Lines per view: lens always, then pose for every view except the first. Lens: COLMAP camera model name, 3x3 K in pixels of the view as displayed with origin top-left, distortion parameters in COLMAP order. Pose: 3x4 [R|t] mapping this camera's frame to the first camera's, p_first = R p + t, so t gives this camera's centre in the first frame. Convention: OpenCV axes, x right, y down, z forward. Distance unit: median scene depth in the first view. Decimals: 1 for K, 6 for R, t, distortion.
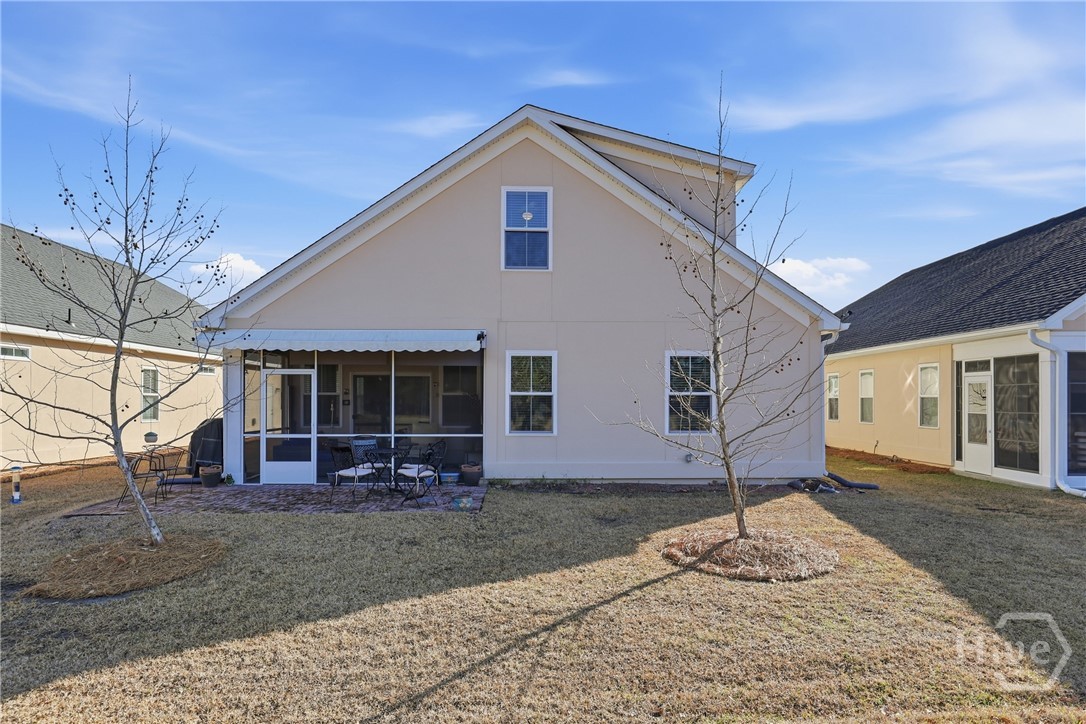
lens RADIAL K [[657.9, 0, 544.7], [0, 657.9, 404.3], [0, 0, 1]] dist [-0.001049, 0.000276]
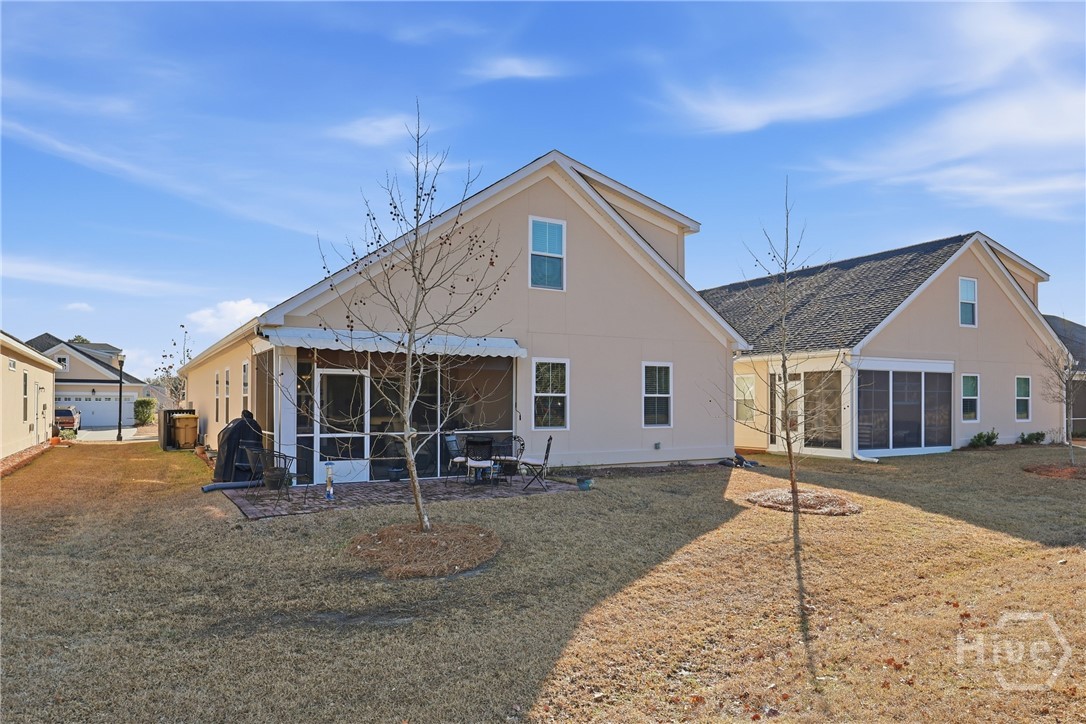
lens RADIAL K [[657.9, 0, 544.7], [0, 657.9, 404.3], [0, 0, 1]] dist [-0.001049, 0.000276]
pose [[0.892885, -0.000951, 0.450285, -0.558588], [0.001894, 0.999997, -0.001645, 0.002612], [-0.450282, 0.002322, 0.892884, -0.044200]]
